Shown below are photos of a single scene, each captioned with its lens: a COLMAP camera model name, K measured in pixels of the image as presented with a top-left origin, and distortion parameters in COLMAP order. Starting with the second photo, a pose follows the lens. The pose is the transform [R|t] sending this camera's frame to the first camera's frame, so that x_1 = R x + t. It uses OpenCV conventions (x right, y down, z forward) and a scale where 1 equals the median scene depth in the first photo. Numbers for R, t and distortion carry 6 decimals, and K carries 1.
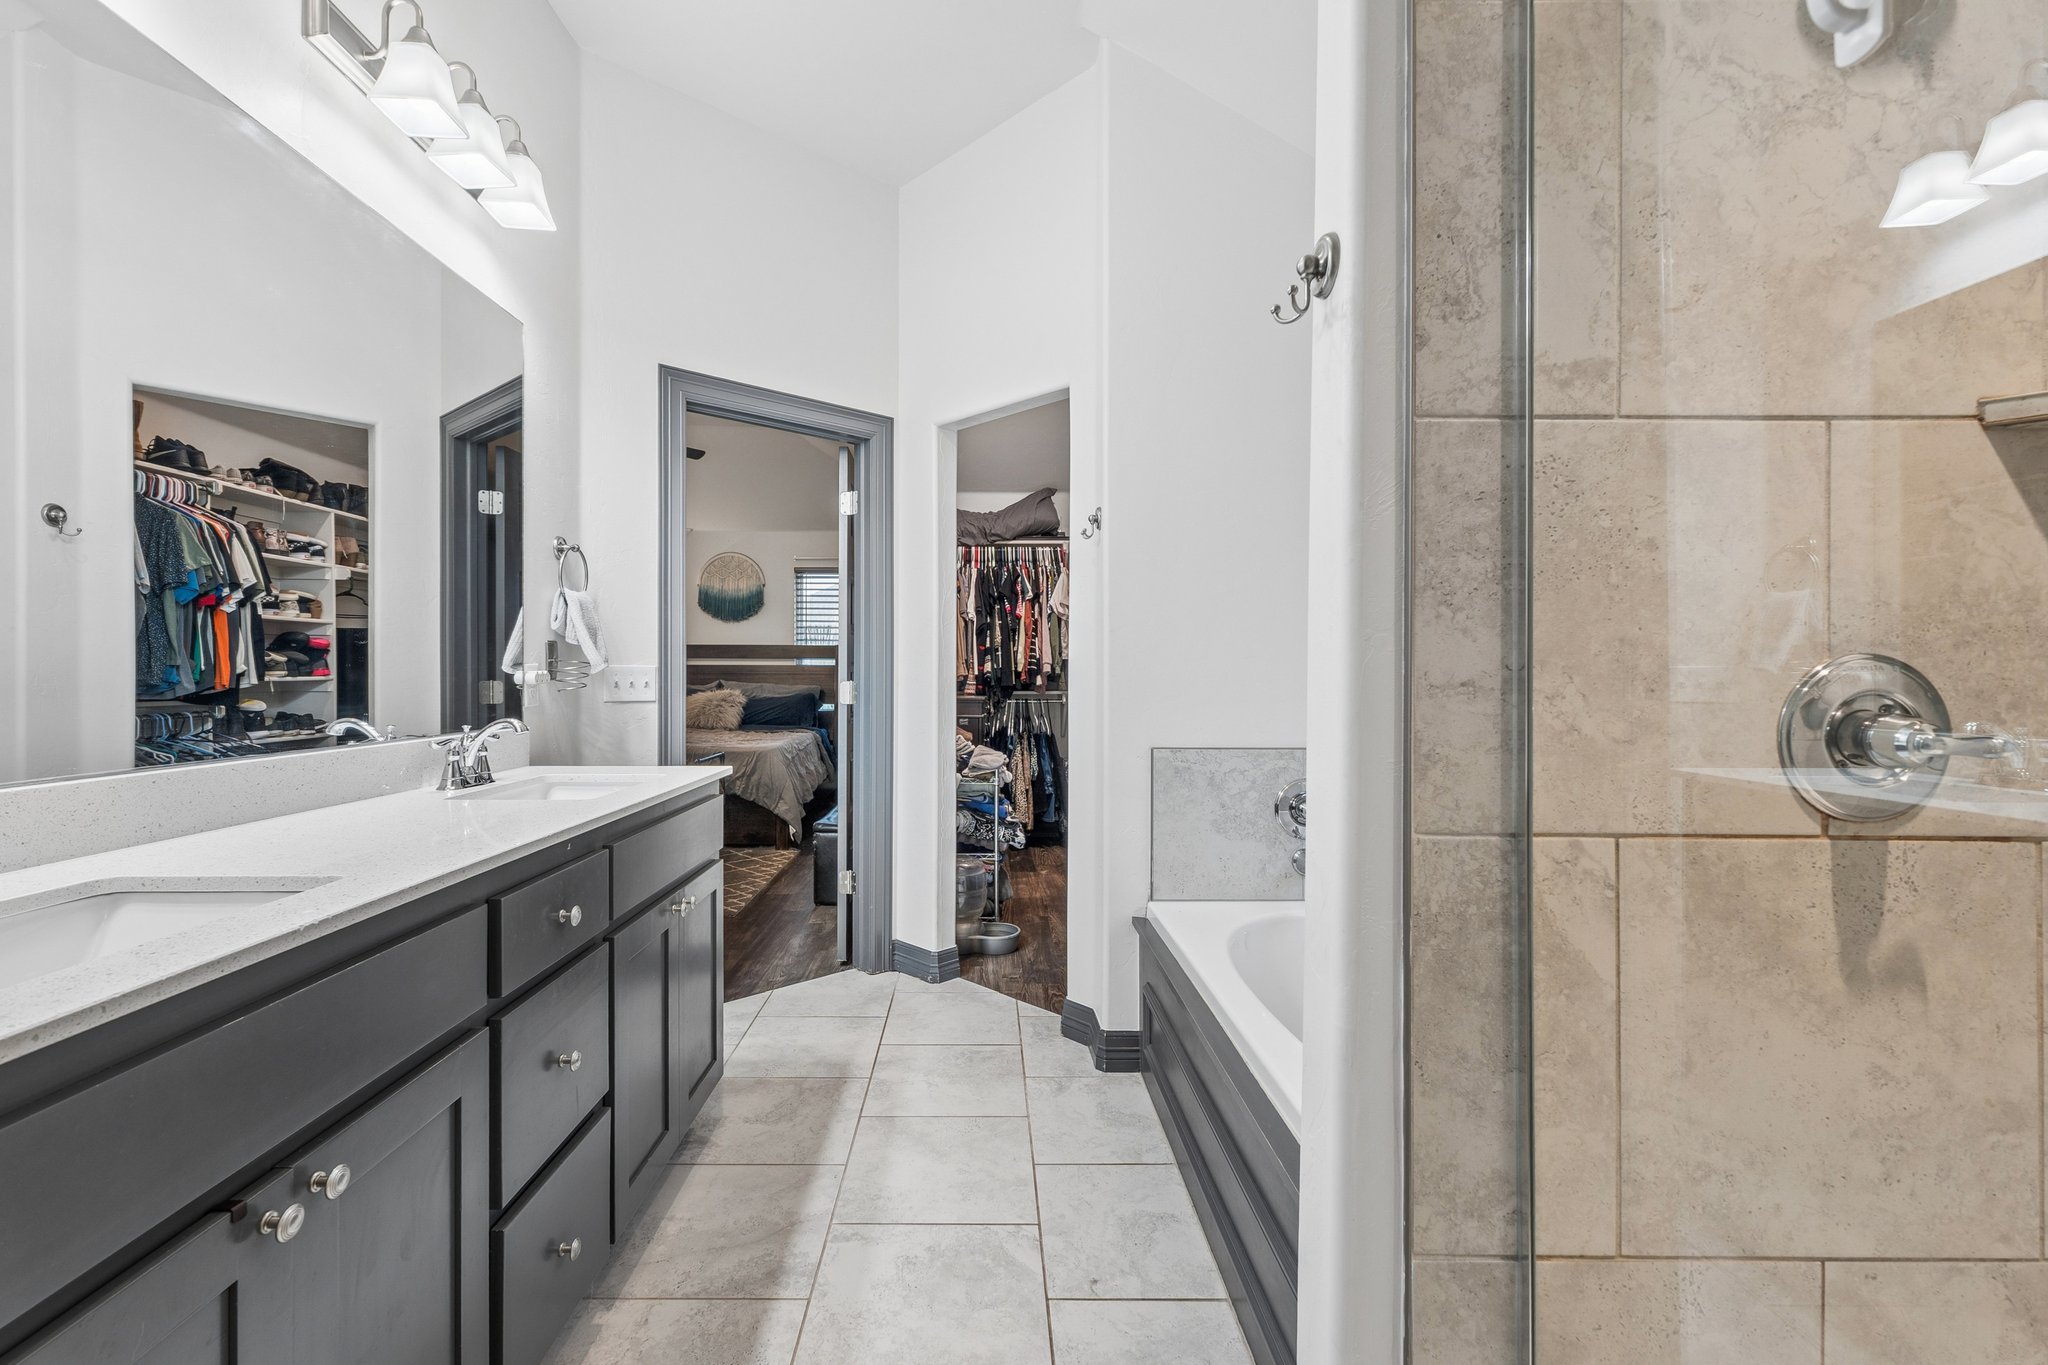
lens RADIAL K [[879.6, 0, 988.0], [0, 879.6, 672.0], [0, 0, 1]] dist [0.006863, 0.000279]
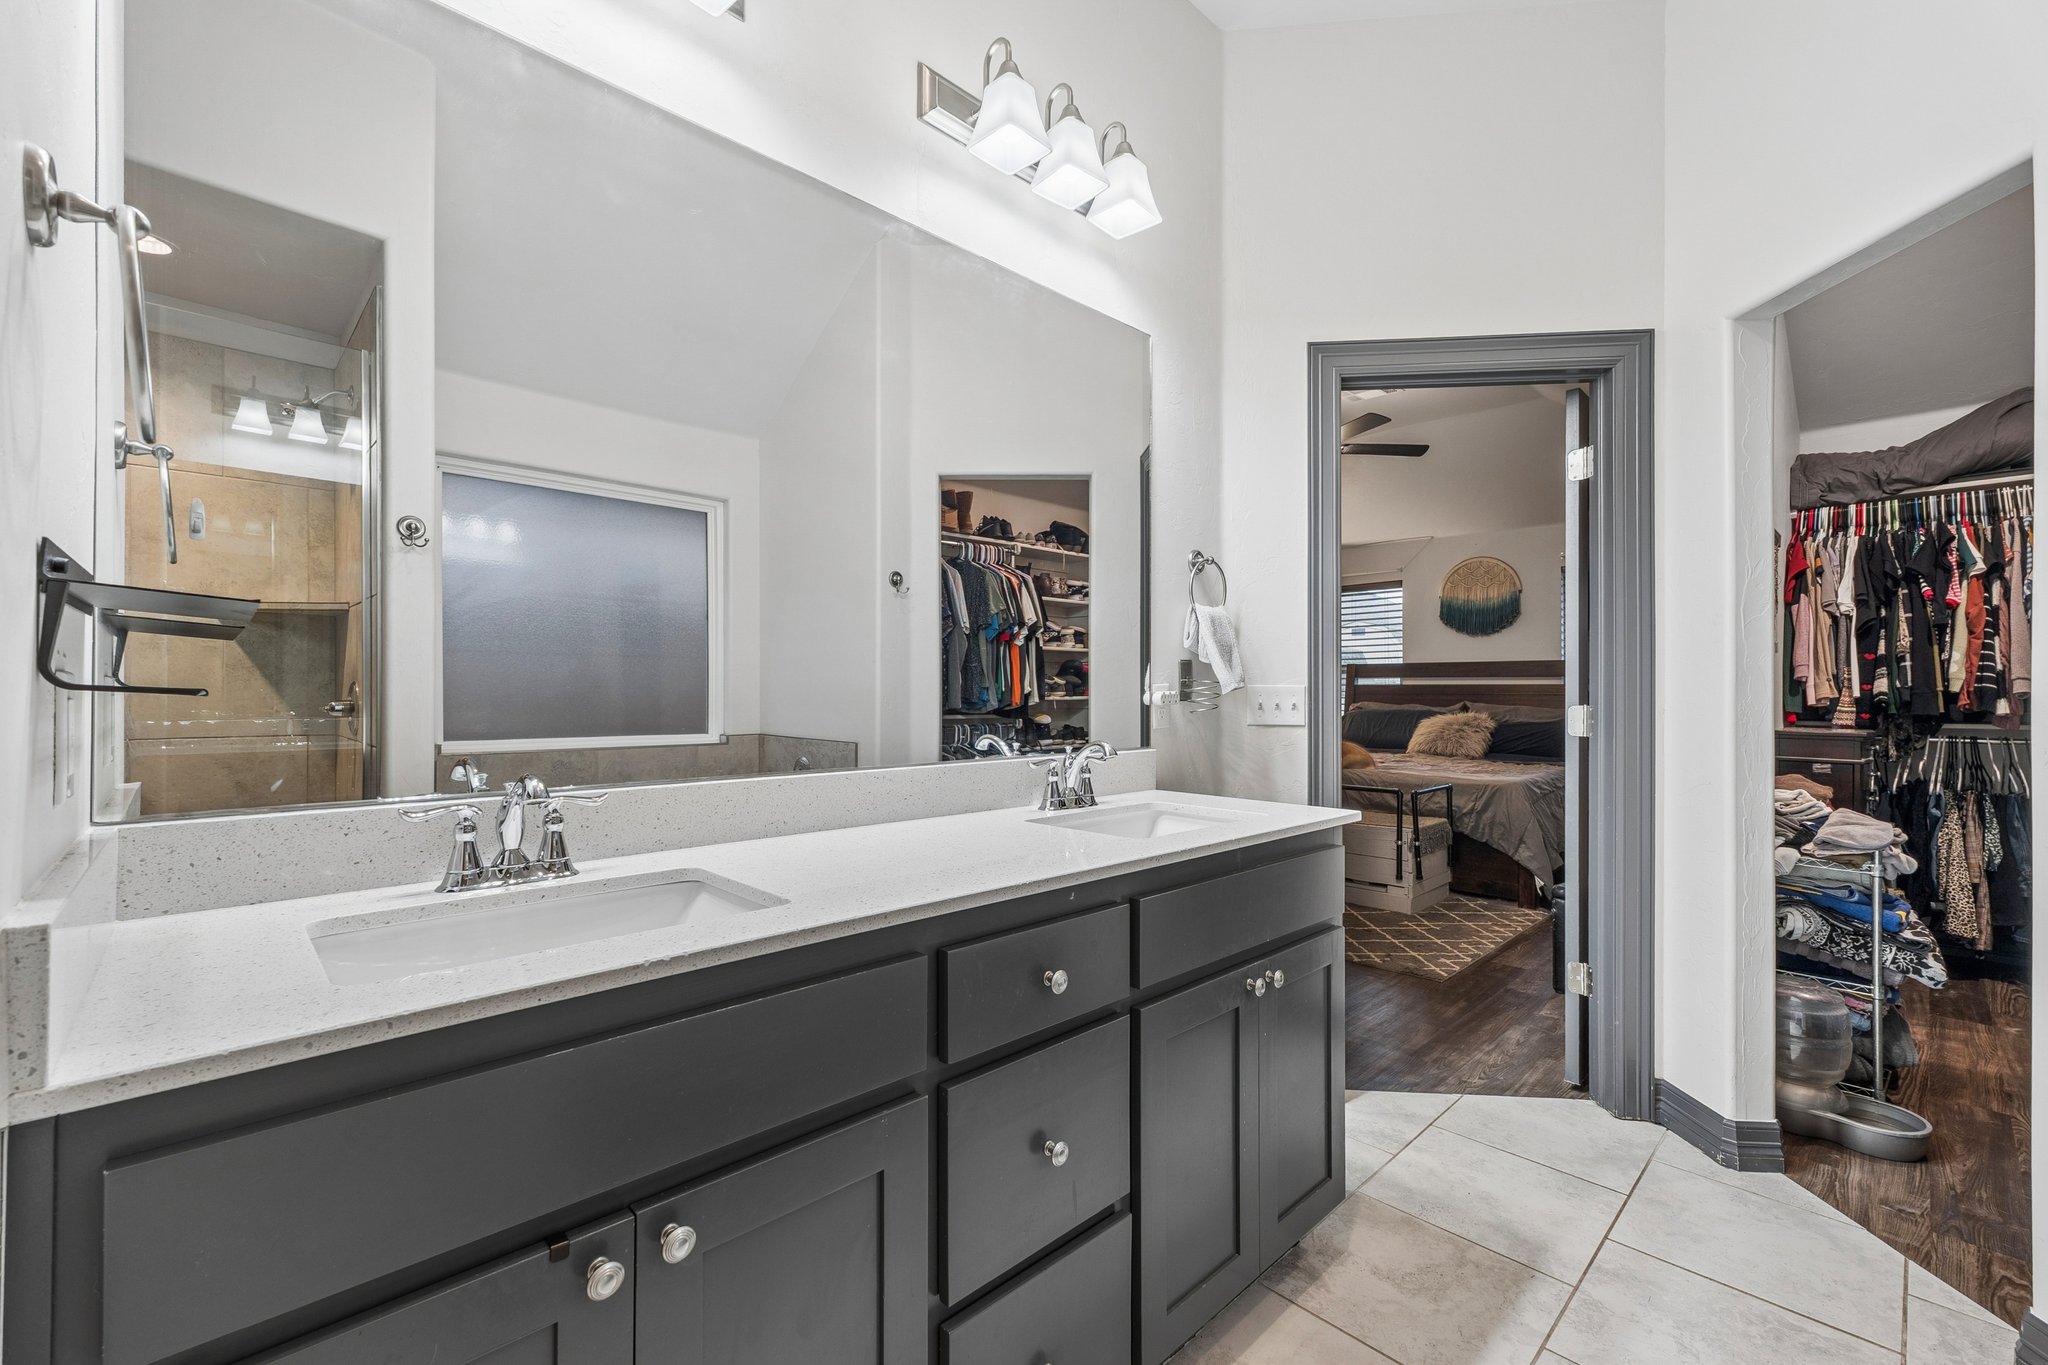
lens RADIAL K [[860.3, 0, 1013.8], [0, 860.3, 687.1], [0, 0, 1]] dist [0.002941, 0.000230]
pose [[0.685330, -0.004058, -0.728221, 0.039534], [-0.000601, 0.999981, -0.006138, -0.000104], [0.728232, 0.004644, 0.685315, 0.155368]]
